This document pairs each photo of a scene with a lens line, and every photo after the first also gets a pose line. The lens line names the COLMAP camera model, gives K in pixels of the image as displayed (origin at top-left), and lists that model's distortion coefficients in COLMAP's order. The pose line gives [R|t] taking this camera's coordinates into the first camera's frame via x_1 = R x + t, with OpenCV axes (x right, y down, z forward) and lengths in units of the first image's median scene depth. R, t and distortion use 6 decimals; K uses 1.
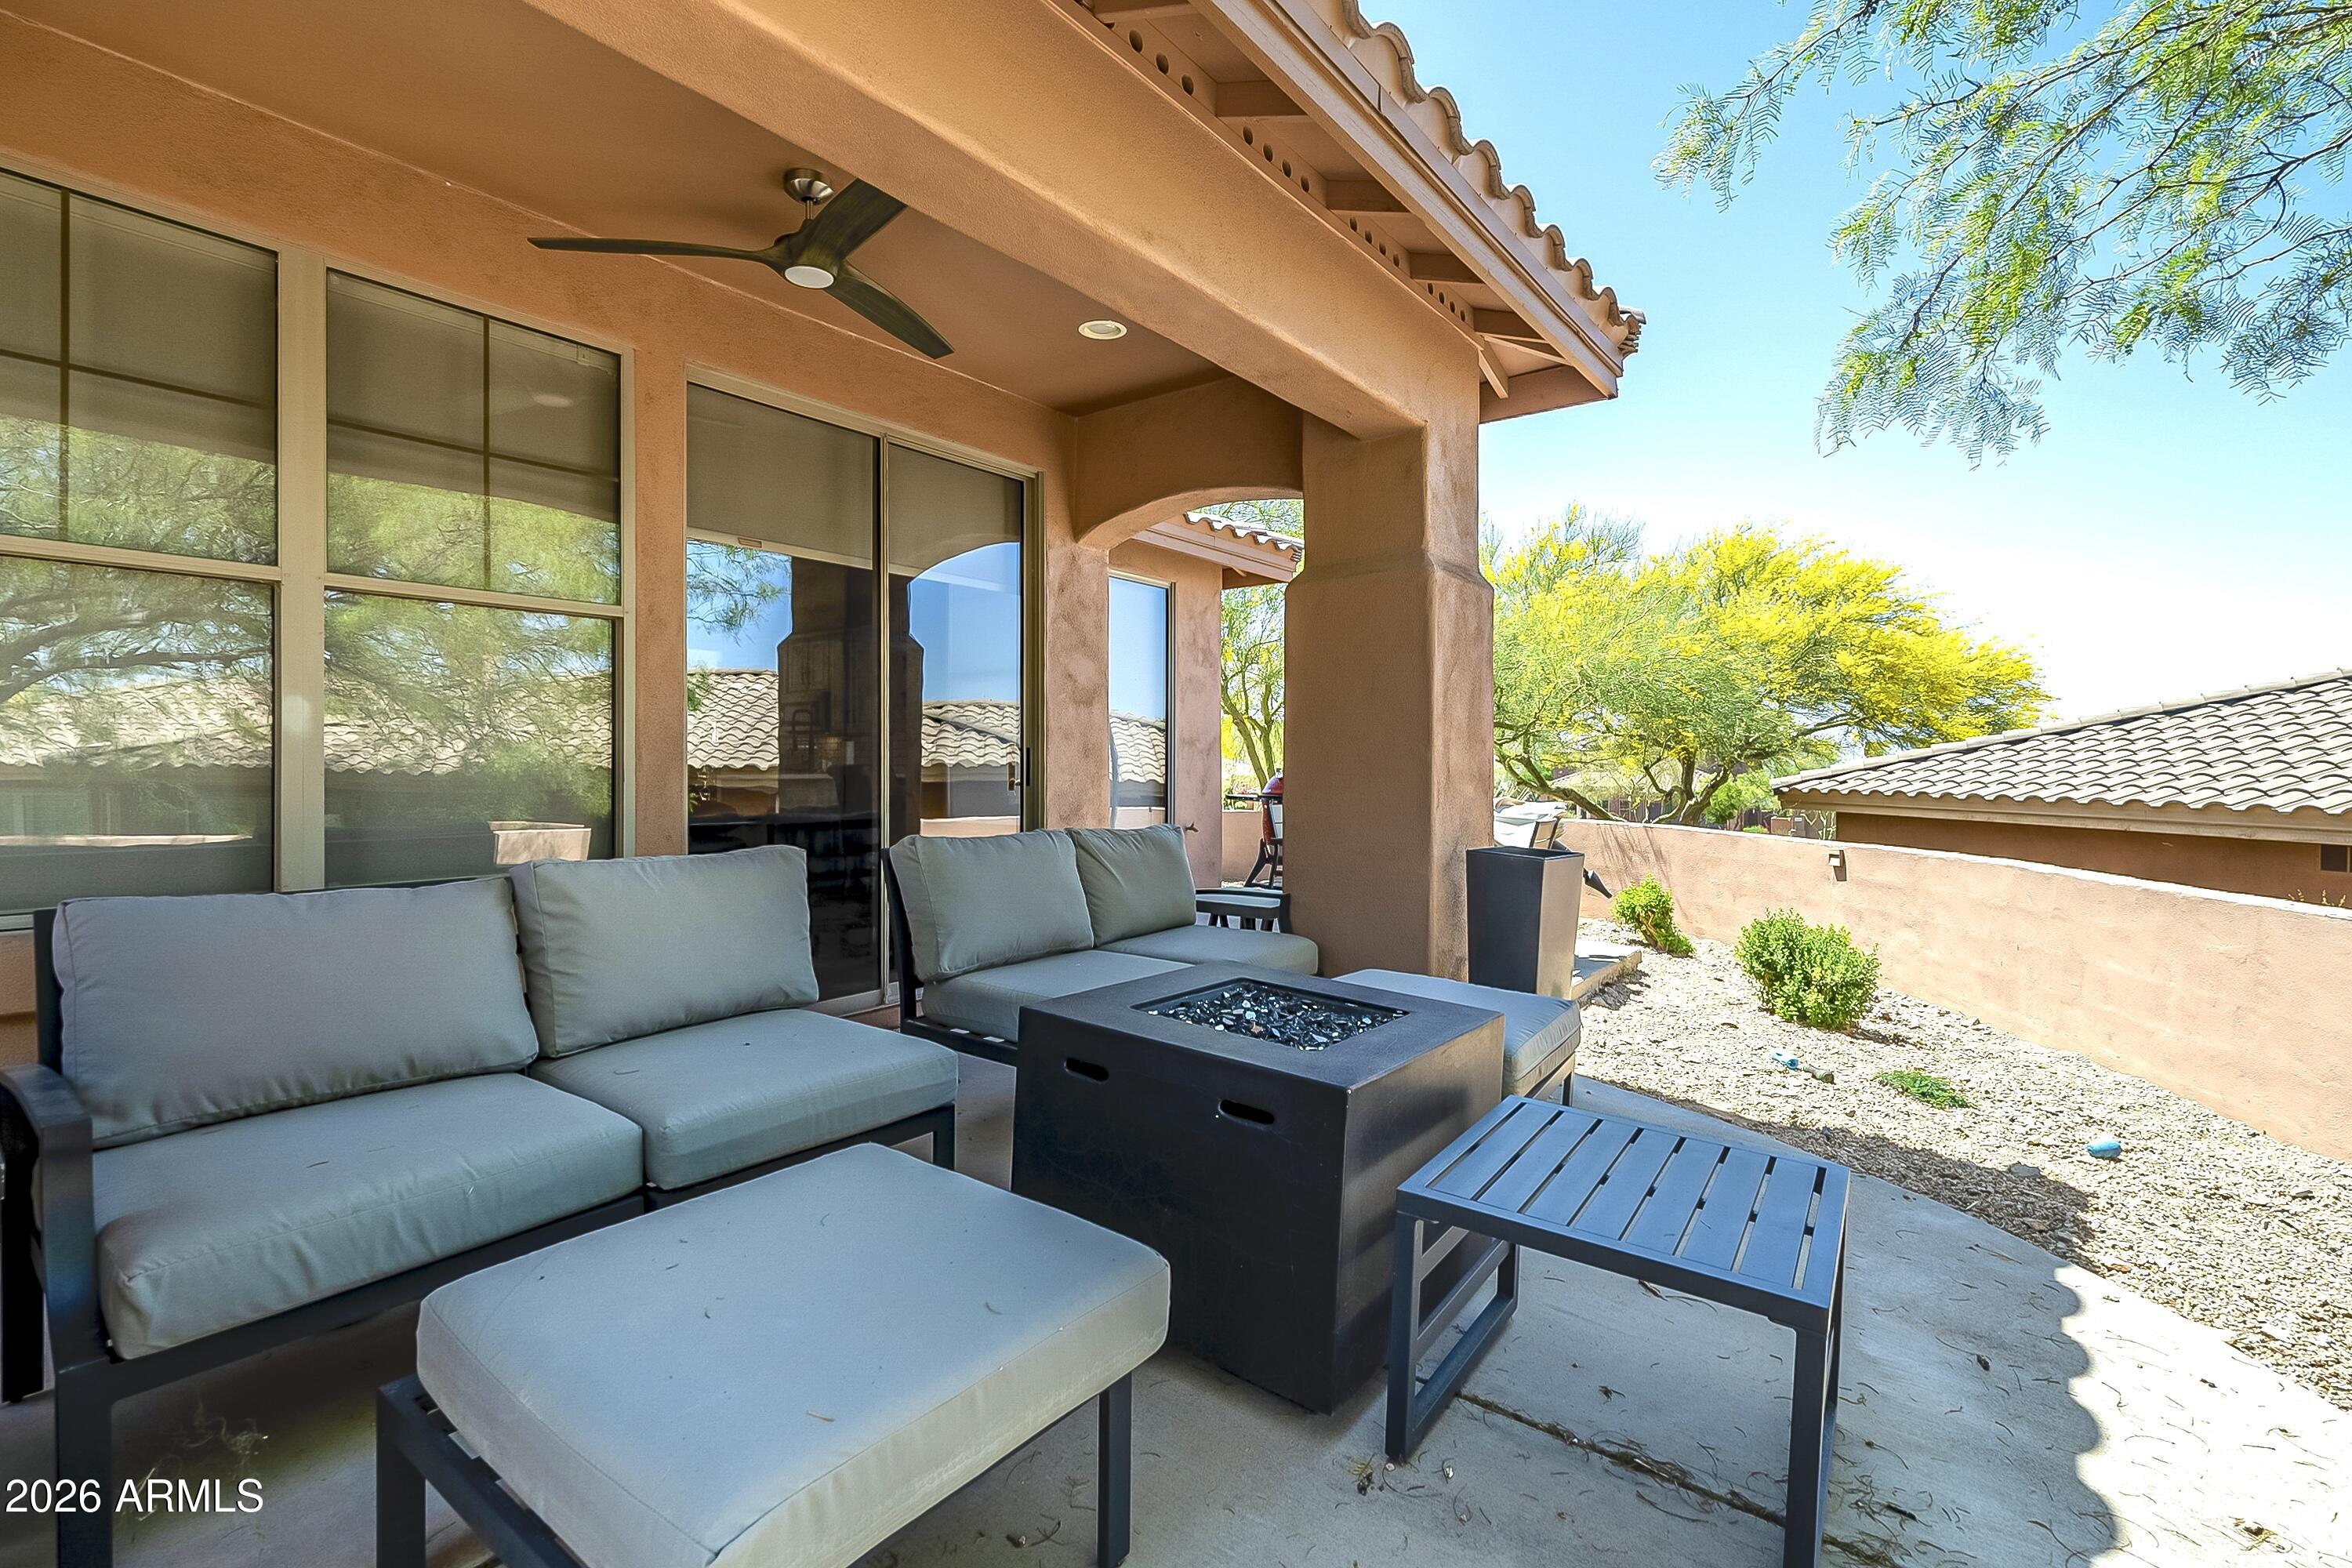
lens RADIAL K [[1072.4, 0, 1176.0], [0, 1072.4, 784.0], [0, 0, 1]] dist [-0.001870, -0.000353]
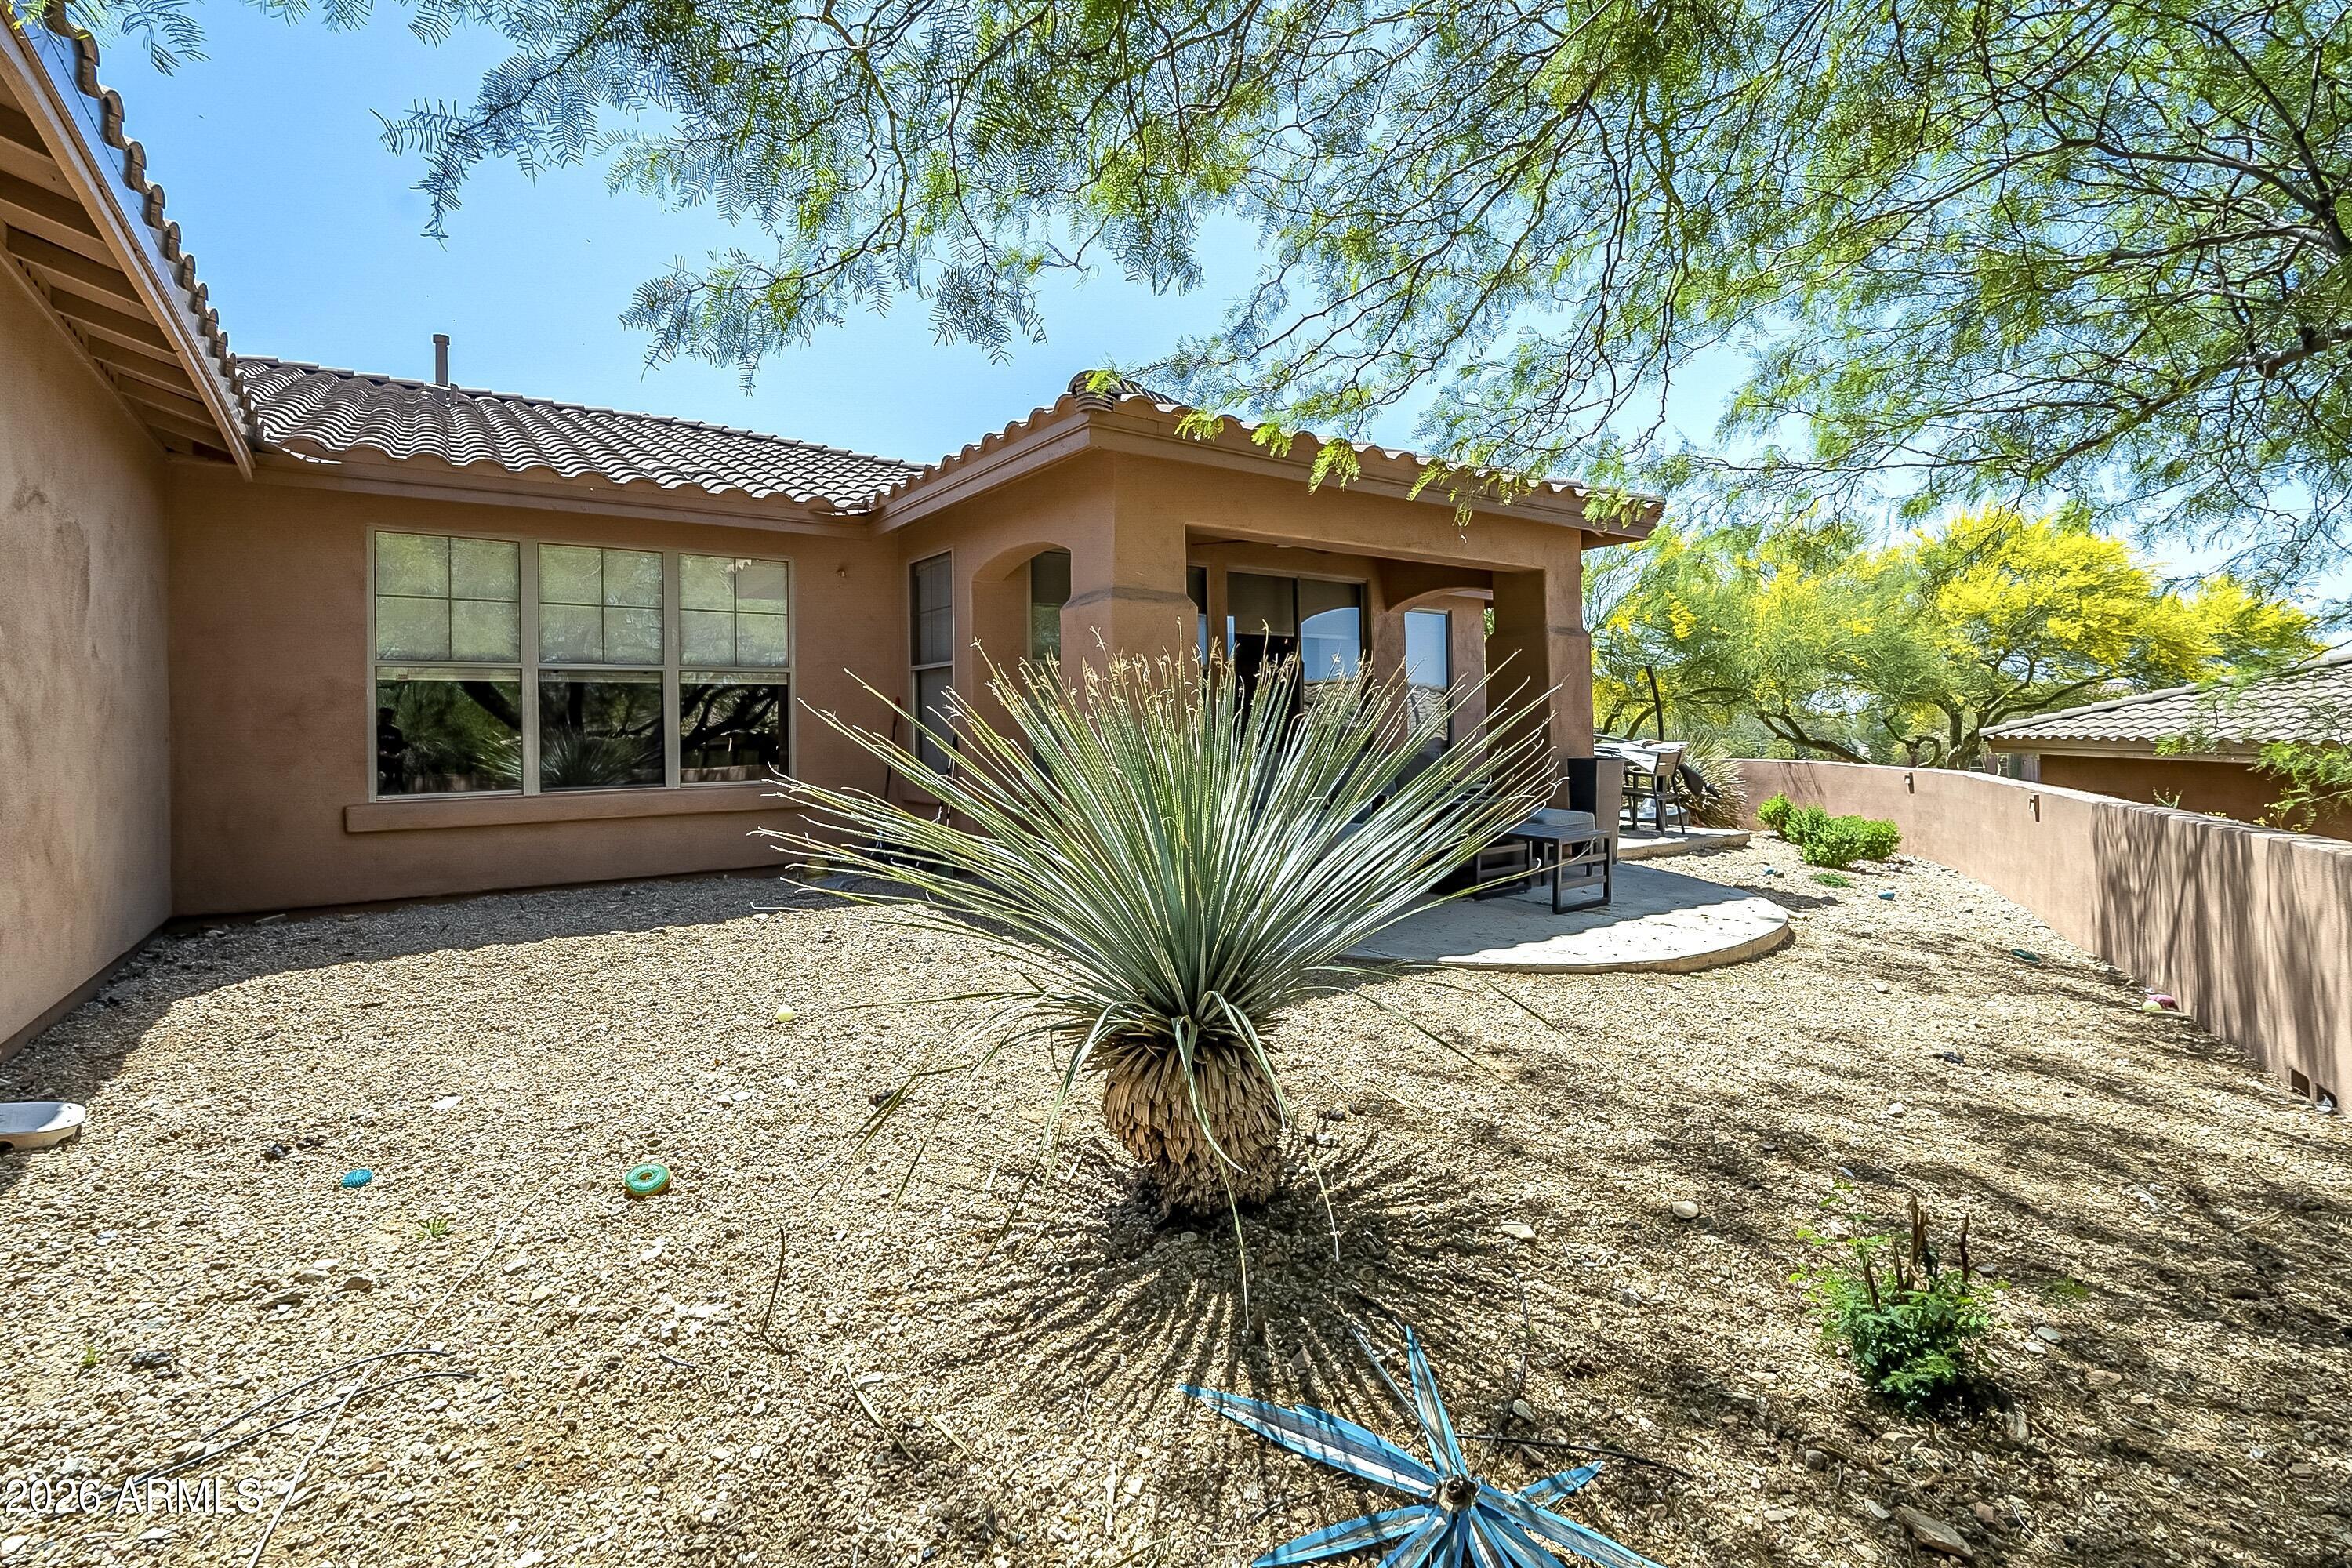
lens RADIAL K [[1081.6, 0, 1176.9], [0, 1081.6, 724.6], [0, 0, 1]] dist [0.000140, 0.000039]
pose [[0.959072, -0.016977, -0.282654, 0.094113], [0.010394, 0.999639, -0.024772, 0.029711], [0.282972, 0.020820, 0.958902, -1.011568]]
